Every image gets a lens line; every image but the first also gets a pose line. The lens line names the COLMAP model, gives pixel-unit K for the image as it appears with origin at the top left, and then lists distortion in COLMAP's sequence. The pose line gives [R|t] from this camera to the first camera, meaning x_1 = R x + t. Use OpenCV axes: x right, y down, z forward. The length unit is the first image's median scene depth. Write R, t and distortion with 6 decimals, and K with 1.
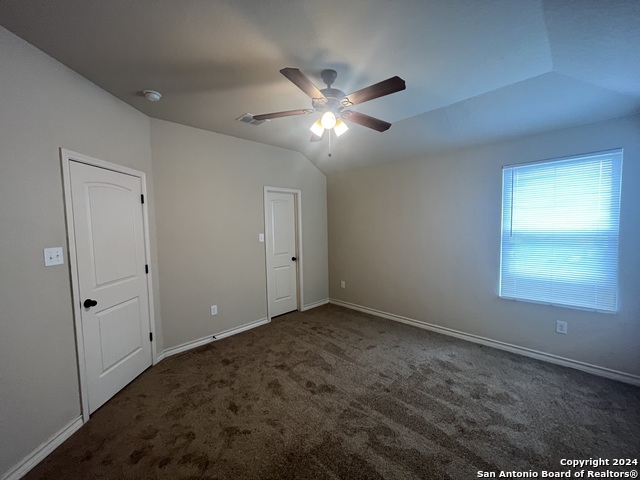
lens RADIAL K [[258.0, 0, 319.2], [0, 258.0, 240.5], [0, 0, 1]] dist [0.000429, -0.000060]
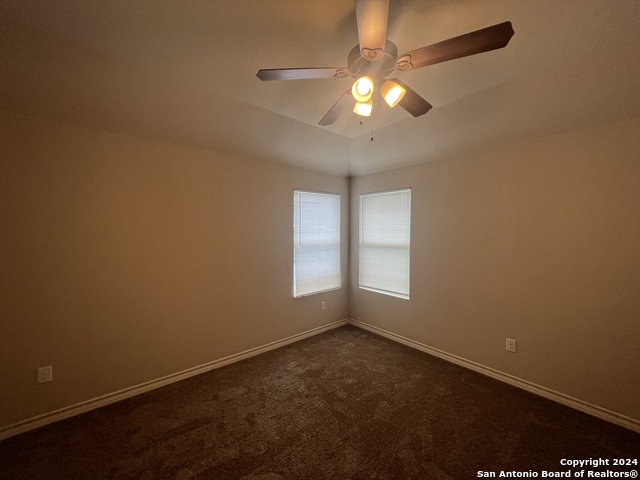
lens RADIAL K [[258.0, 0, 319.2], [0, 258.0, 240.5], [0, 0, 1]] dist [0.000429, -0.000060]
pose [[0.058862, -0.011479, 0.998200, -0.506374], [0.047986, 0.998810, 0.008657, -0.052498], [-0.997112, 0.047390, 0.059343, 0.854530]]
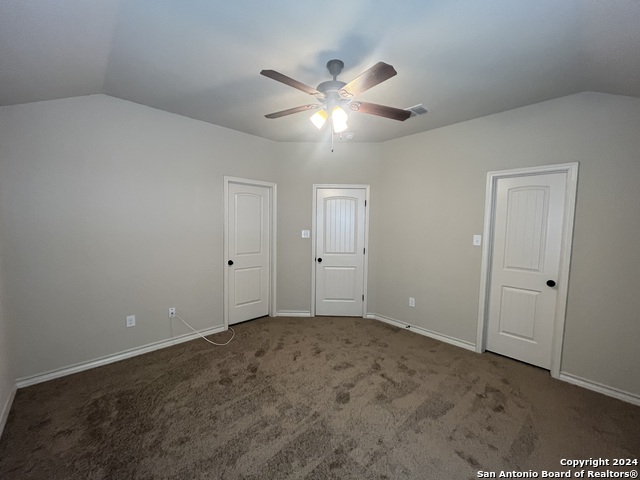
lens RADIAL K [[258.0, 0, 319.2], [0, 258.0, 240.5], [0, 0, 1]] dist [0.000429, -0.000060]
pose [[-0.021959, 0.091419, -0.995570, 0.781852], [-0.074903, 0.992861, 0.092822, -0.064739], [0.996949, 0.076609, -0.014955, 0.754833]]
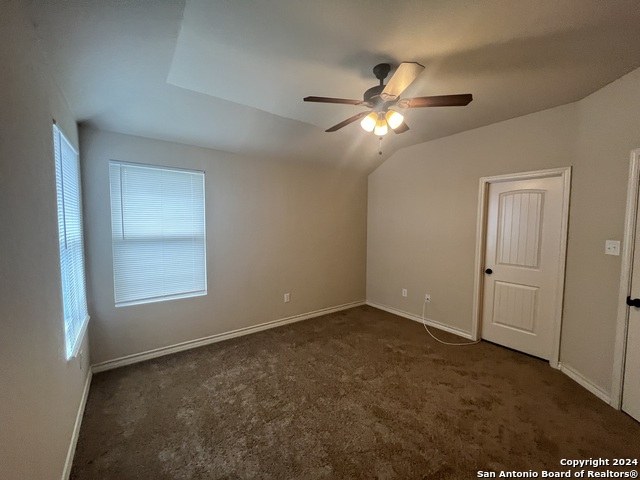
lens RADIAL K [[258.0, 0, 319.2], [0, 258.0, 240.5], [0, 0, 1]] dist [0.000429, -0.000060]
pose [[-0.990754, 0.009026, 0.135367, 0.108786], [0.025423, 0.992461, 0.119899, -0.099101], [-0.133264, 0.122232, -0.983514, 1.541055]]
